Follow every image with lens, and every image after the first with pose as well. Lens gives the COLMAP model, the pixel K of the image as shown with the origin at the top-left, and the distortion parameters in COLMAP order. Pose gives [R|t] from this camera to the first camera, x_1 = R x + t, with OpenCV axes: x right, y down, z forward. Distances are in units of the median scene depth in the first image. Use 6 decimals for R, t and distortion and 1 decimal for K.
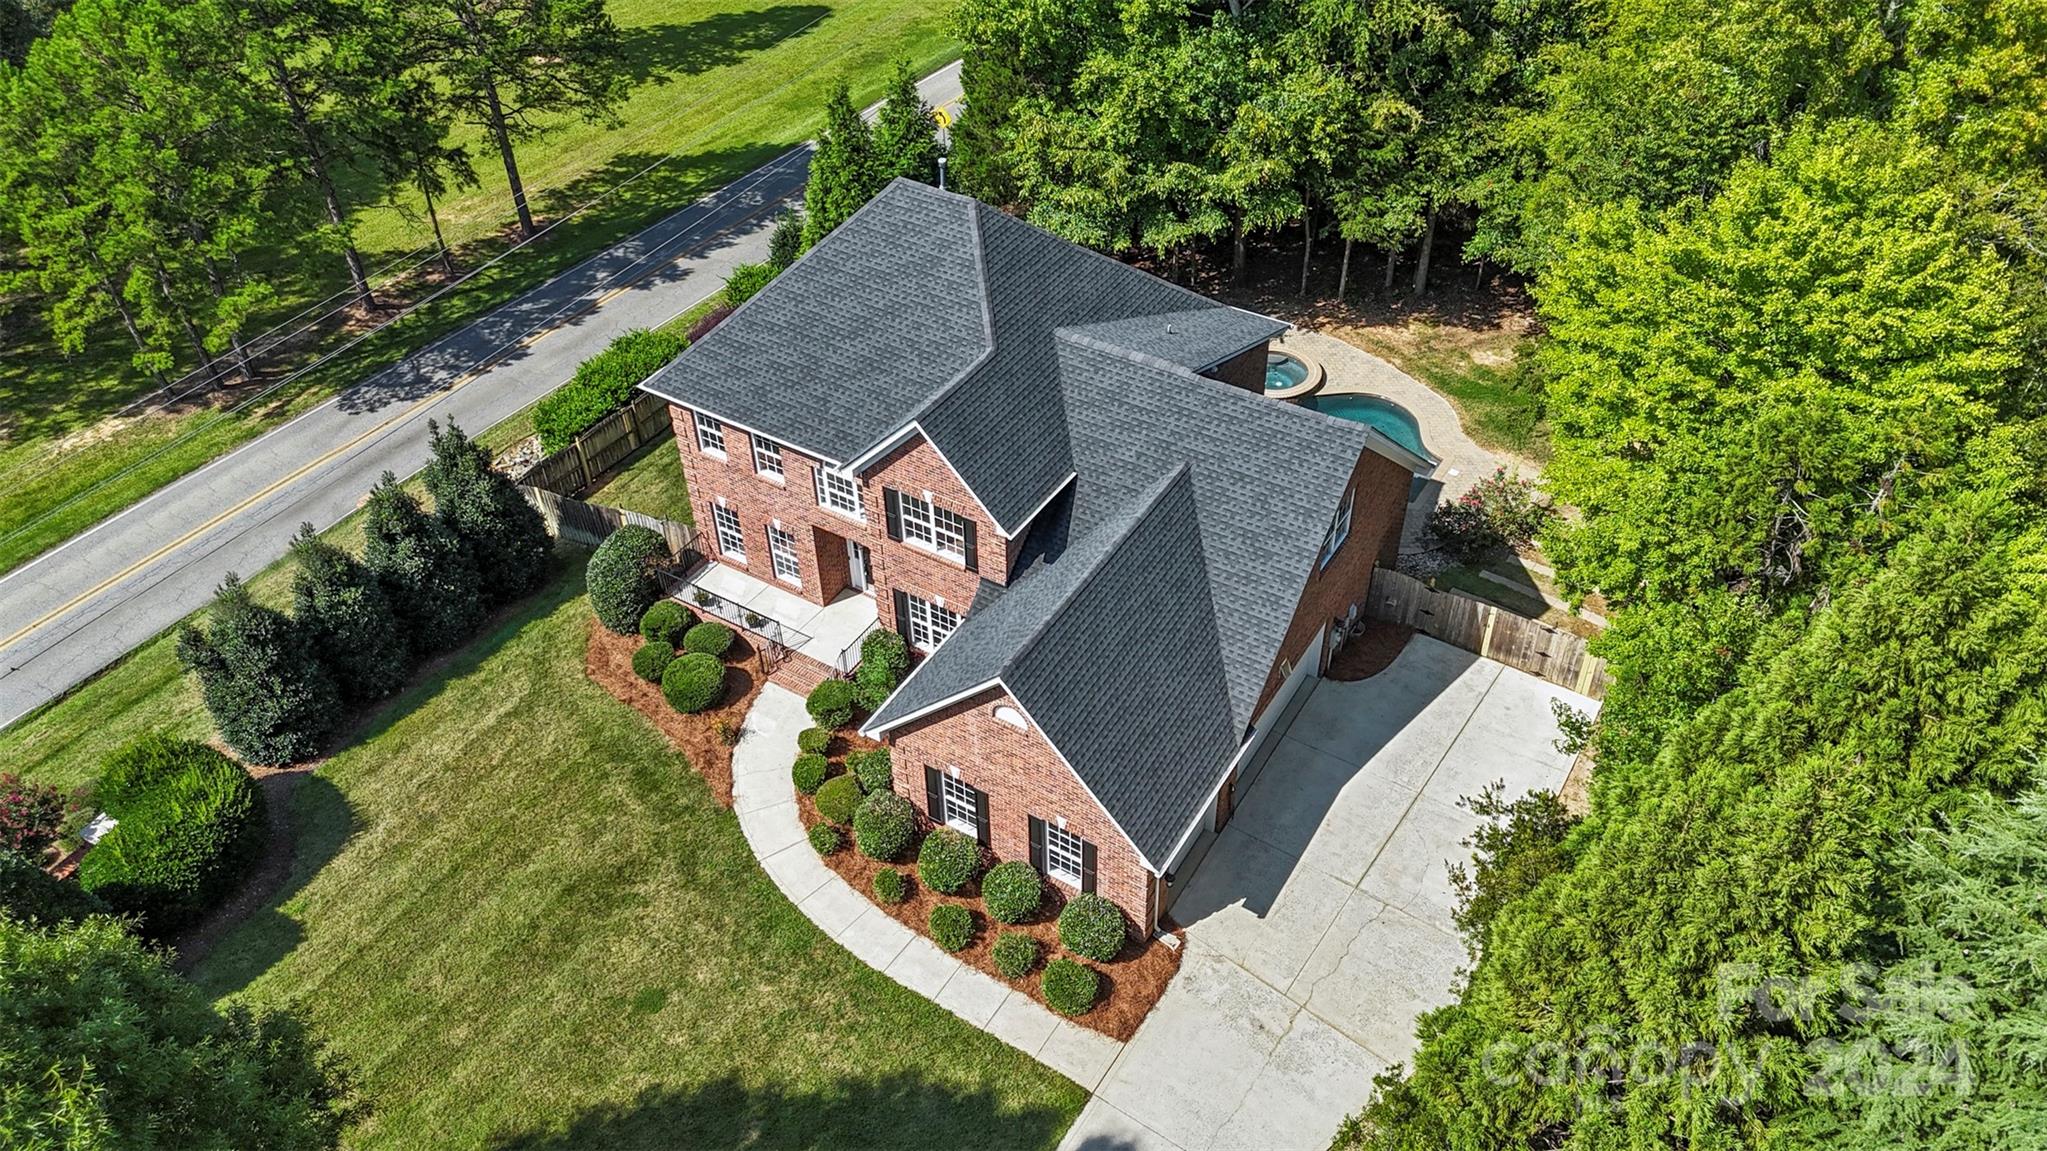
lens RADIAL K [[1496.1, 0, 1036.1], [0, 1496.1, 566.9], [0, 0, 1]] dist [0.095485, -0.122384]
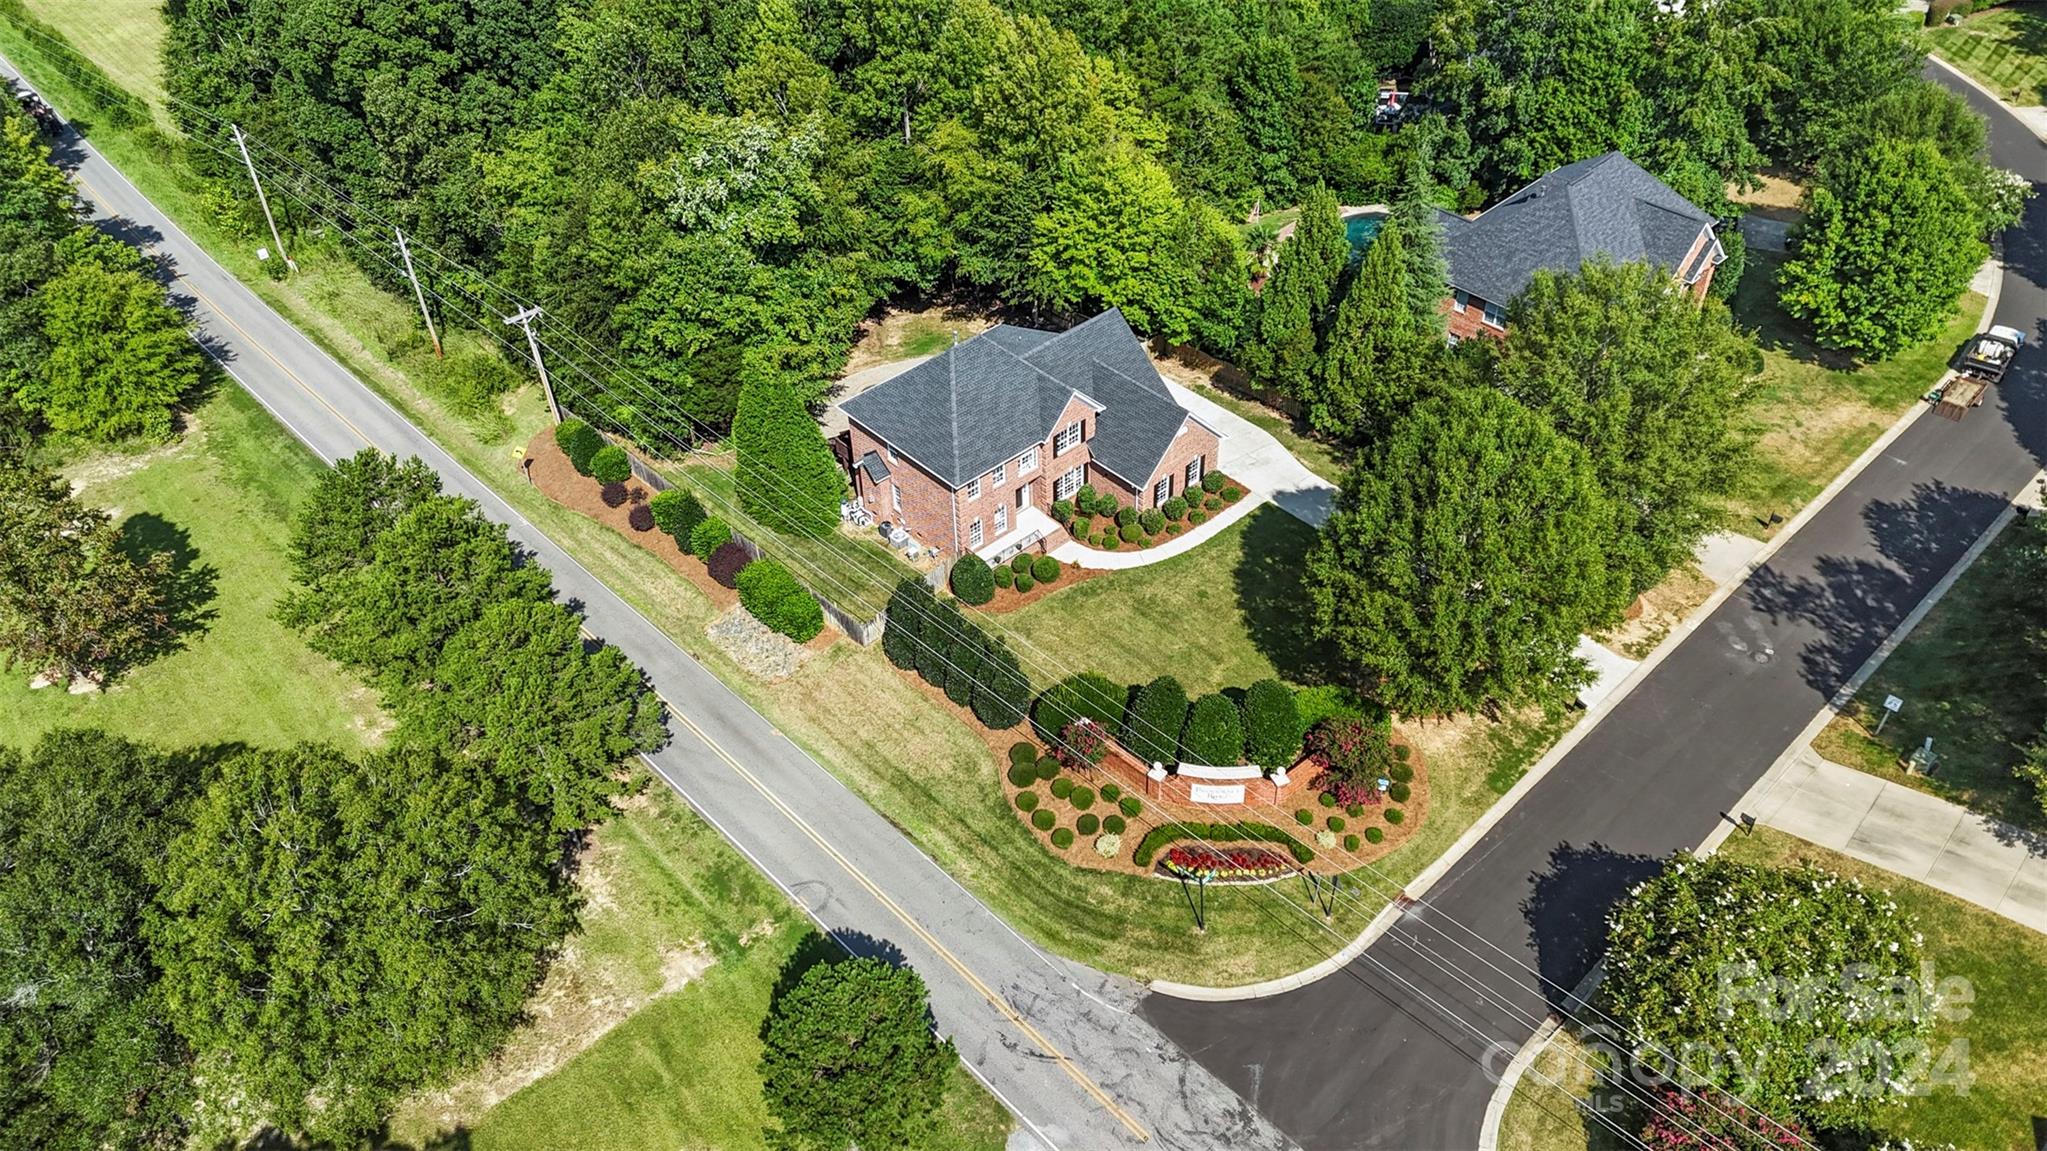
lens RADIAL K [[1472.9, 0, 1023.5], [0, 1472.9, 575.5], [0, 0, 1]] dist [0.093912, -0.112369]
pose [[0.275161, -0.631519, 0.724893, -1.862485], [0.644528, 0.680636, 0.348308, -0.715314], [-0.713352, 0.371373, 0.594316, -0.288650]]
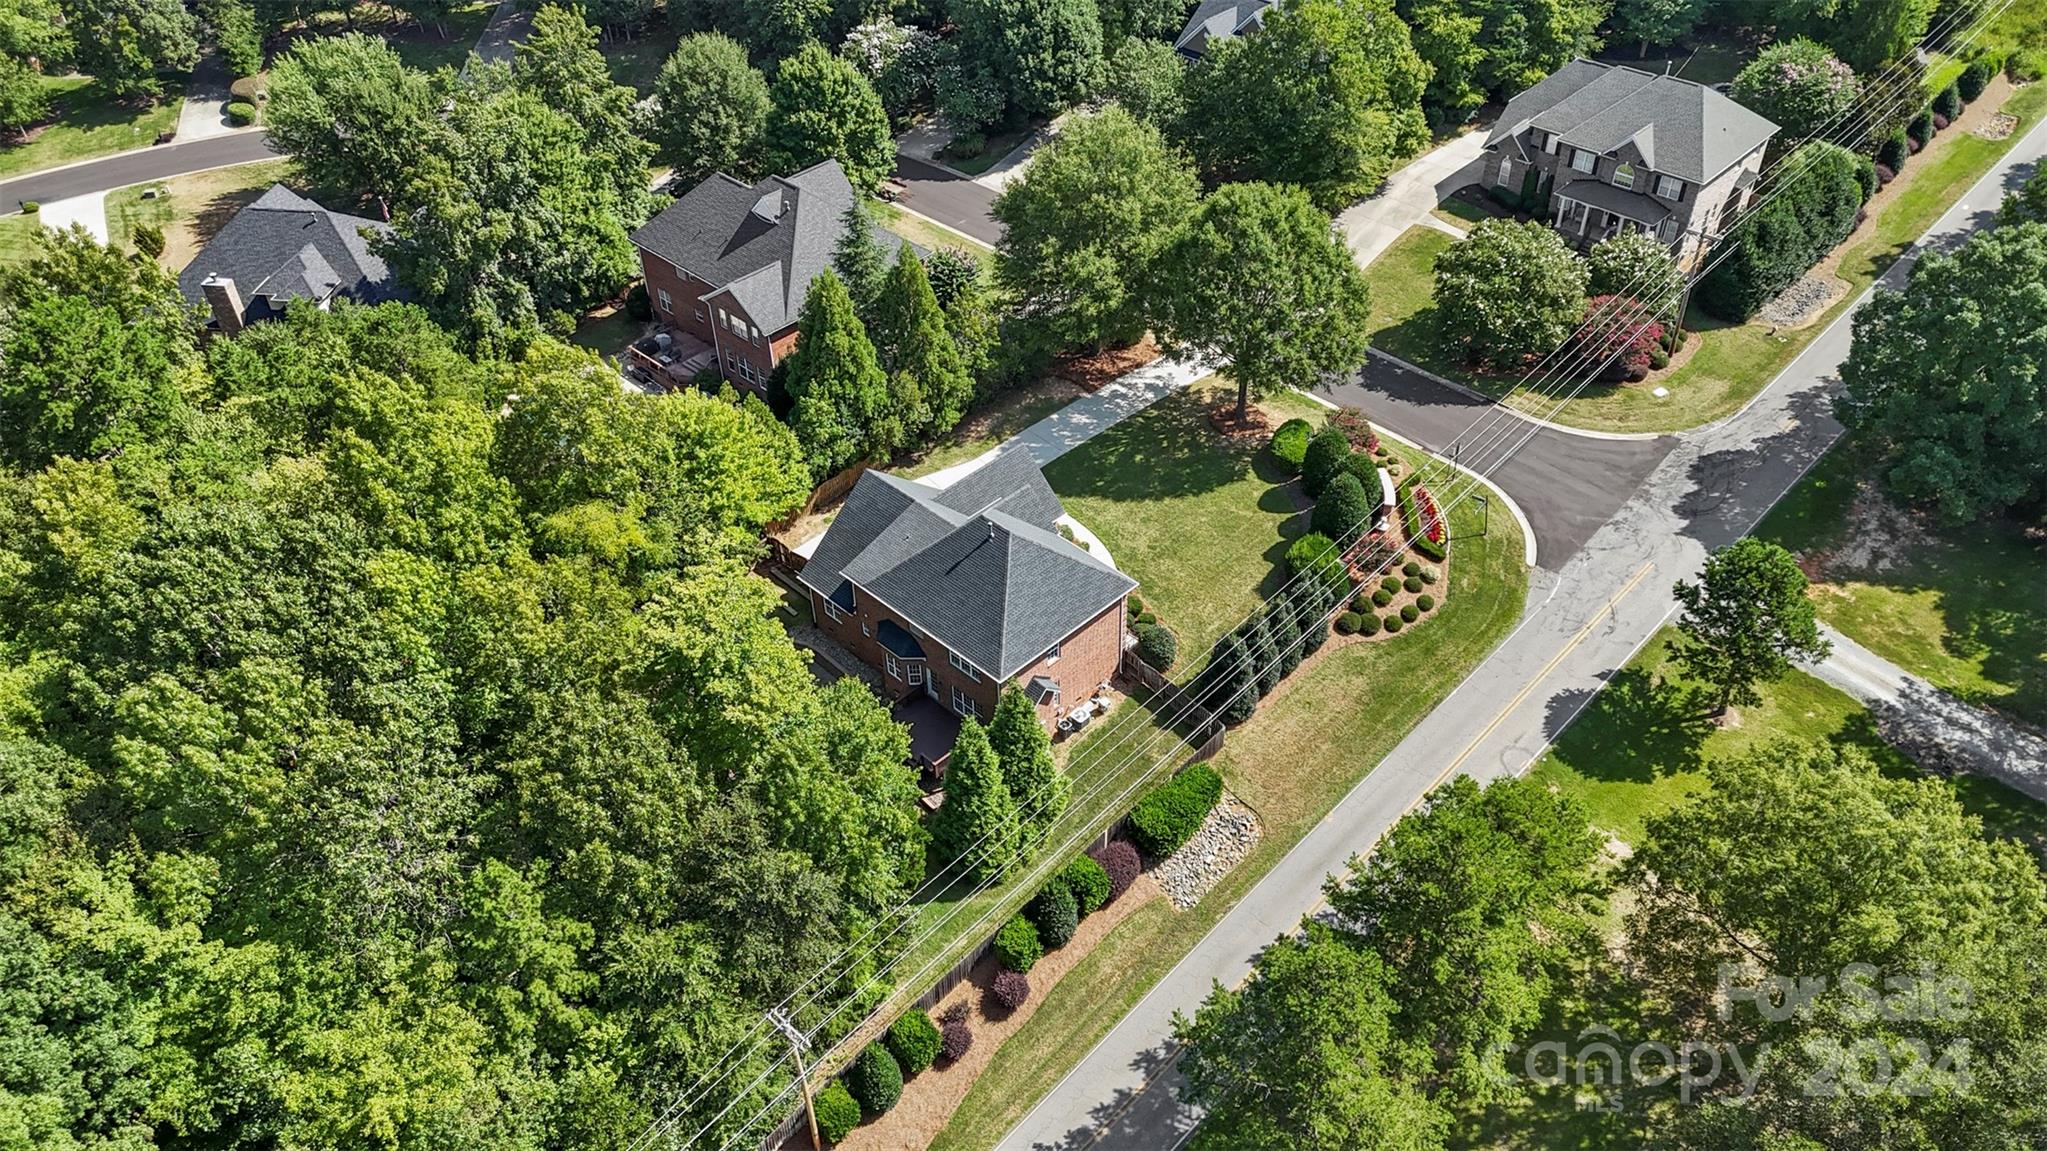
lens RADIAL K [[1496.1, 0, 1036.1], [0, 1496.1, 566.9], [0, 0, 1]] dist [0.095485, -0.122384]
pose [[-0.971670, -0.119886, 0.203680, -0.566289], [0.182933, 0.164168, 0.969322, -2.278506], [-0.149645, 0.979120, -0.137586, 1.298272]]
